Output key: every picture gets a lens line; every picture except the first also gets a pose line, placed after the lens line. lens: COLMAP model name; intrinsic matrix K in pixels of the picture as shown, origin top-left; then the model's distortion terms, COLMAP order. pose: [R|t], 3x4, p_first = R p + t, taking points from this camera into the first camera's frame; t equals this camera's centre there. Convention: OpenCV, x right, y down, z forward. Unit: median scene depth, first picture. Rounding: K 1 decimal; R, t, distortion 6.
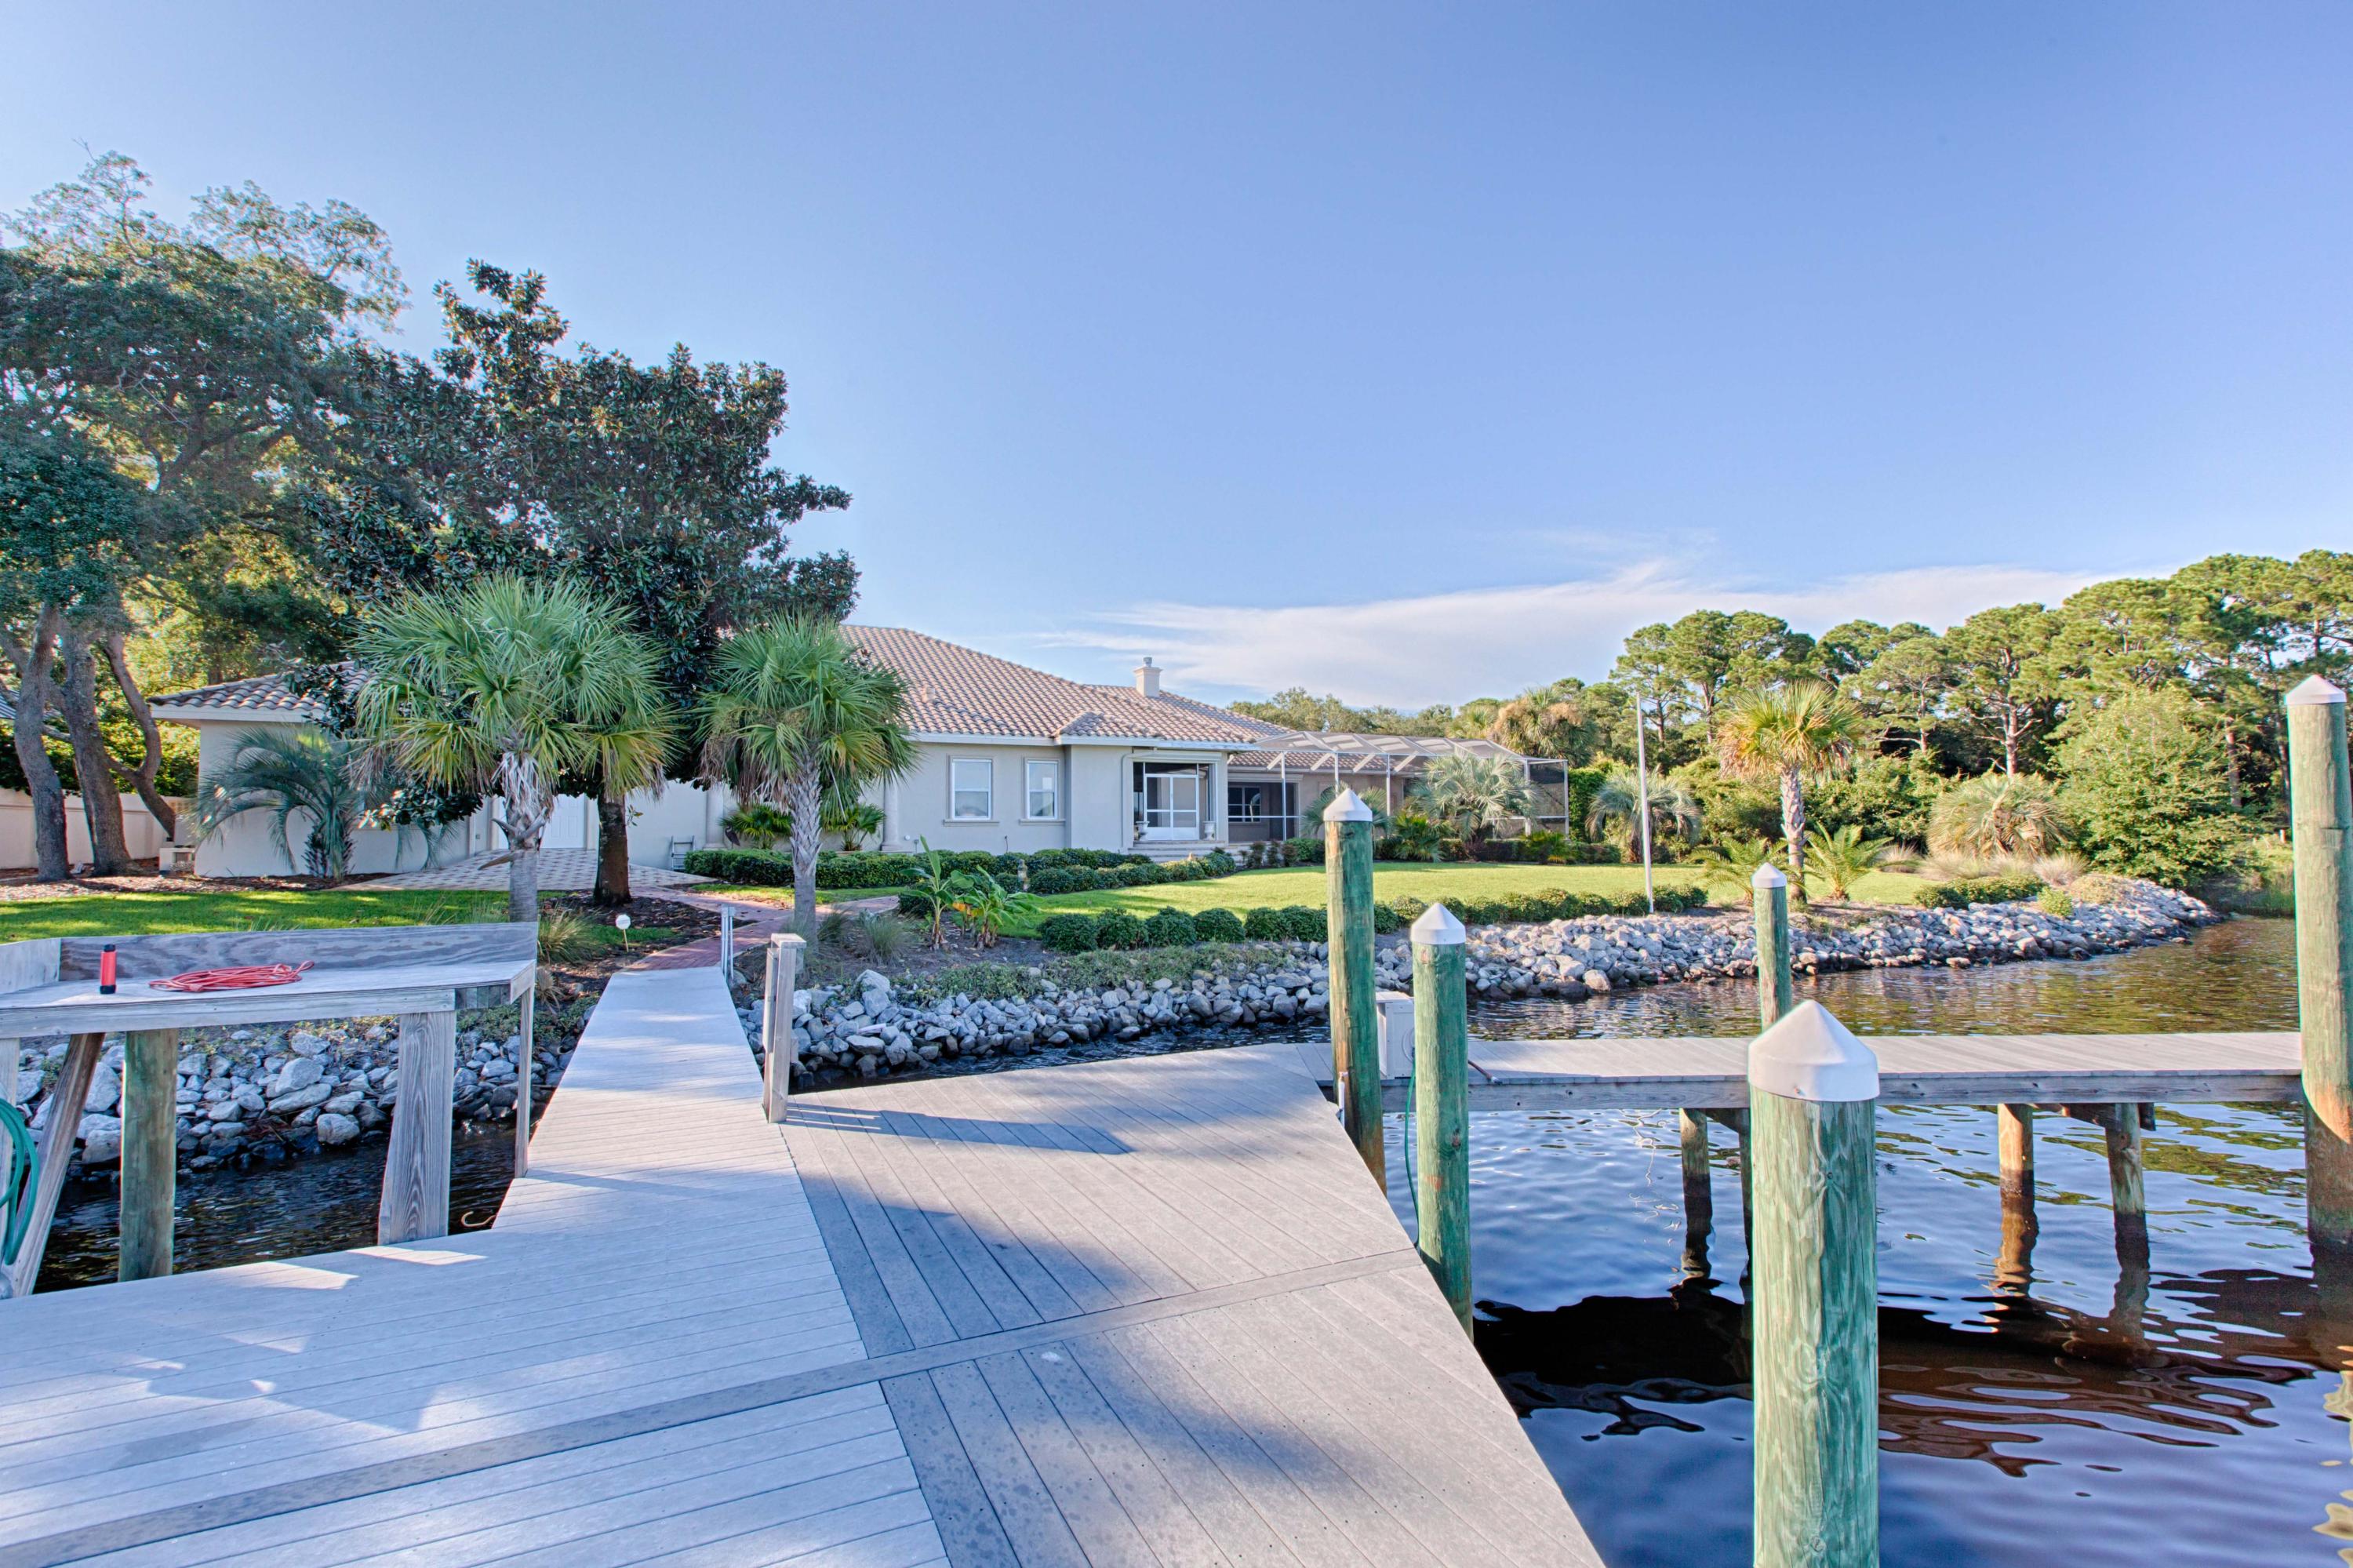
lens RADIAL K [[1051.6, 0, 1188.7], [0, 1051.6, 779.9], [0, 0, 1]] dist [0.004084, -0.001802]
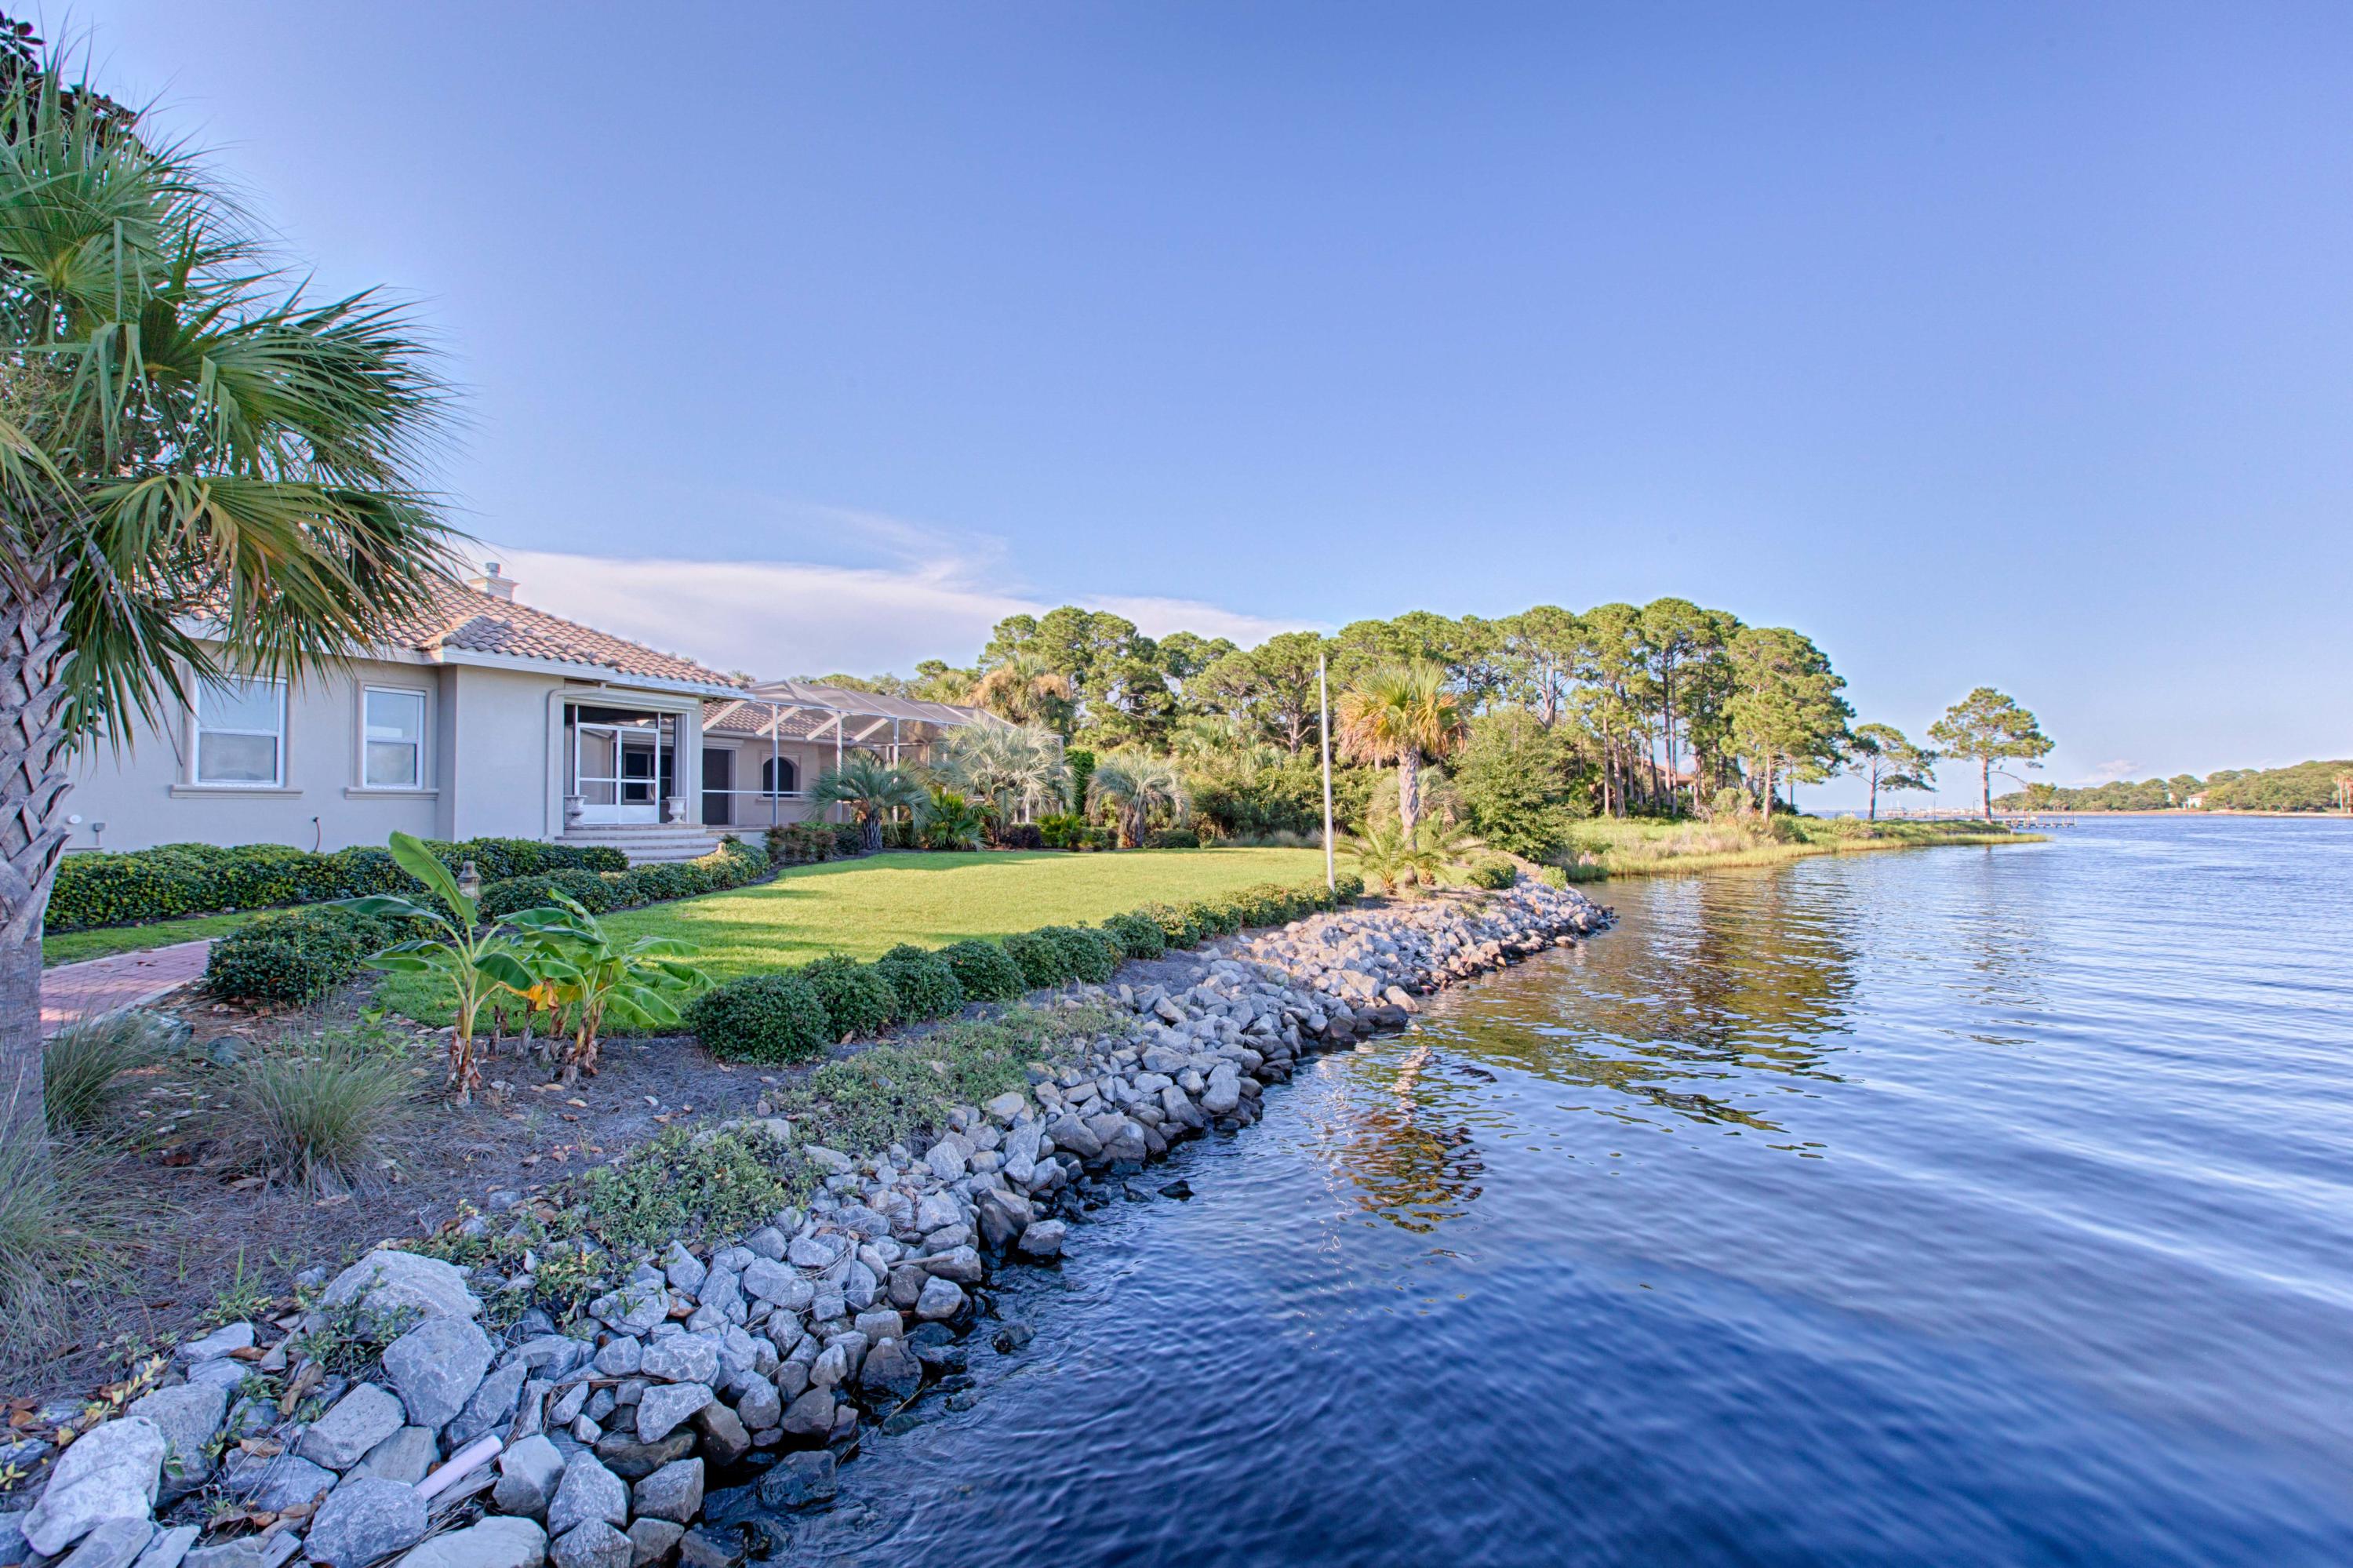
lens RADIAL K [[1051.6, 0, 1185.7], [0, 1051.6, 783.1], [0, 0, 1]] dist [0.004084, -0.001802]
pose [[0.806809, 0.022275, 0.590392, -0.118615], [-0.033162, 0.999421, 0.007612, 0.013746], [-0.589881, -0.025720, 0.807081, 0.246191]]
